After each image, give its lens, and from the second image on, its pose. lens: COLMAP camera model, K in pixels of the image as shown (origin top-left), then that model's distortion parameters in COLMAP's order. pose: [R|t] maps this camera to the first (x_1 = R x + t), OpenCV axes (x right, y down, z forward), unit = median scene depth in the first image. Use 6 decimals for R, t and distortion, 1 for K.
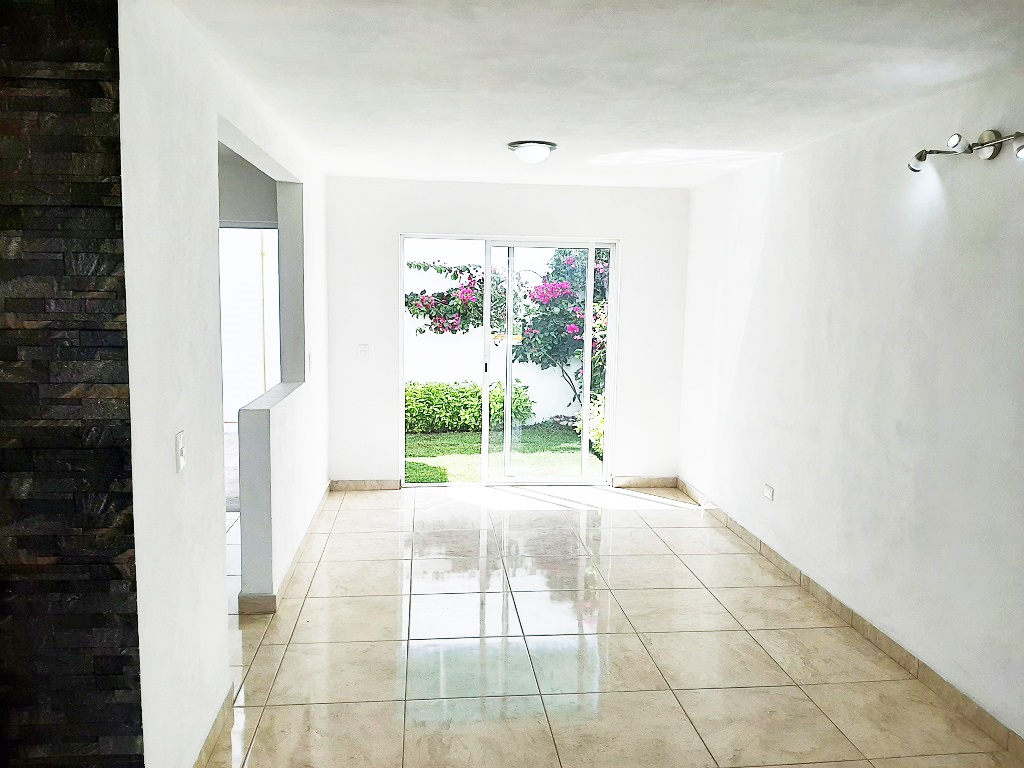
lens RADIAL K [[808.7, 0, 515.7], [0, 808.7, 386.4], [0, 0, 1]] dist [0.065802, -0.114879]
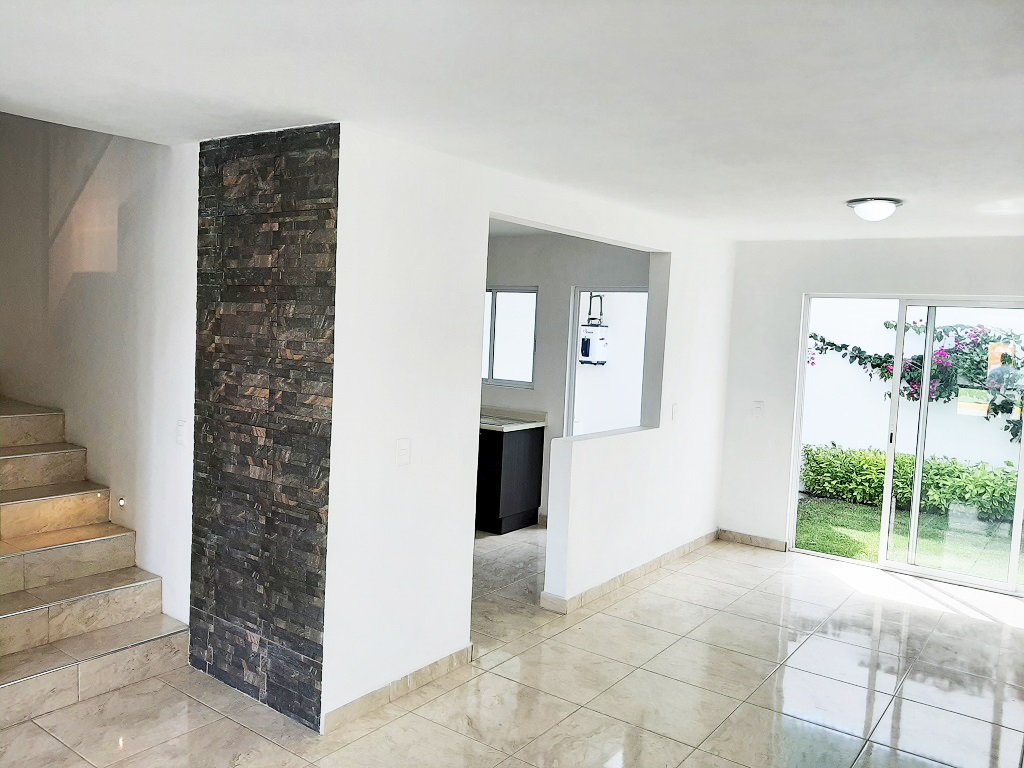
lens RADIAL K [[808.7, 0, 487.6], [0, 808.7, 384.7], [0, 0, 1]] dist [0.065802, -0.114879]
pose [[0.728302, 0.069137, -0.681760, 0.785113], [-0.116488, 0.992908, -0.023751, -0.025298], [0.675283, 0.096715, 0.731190, 0.063477]]
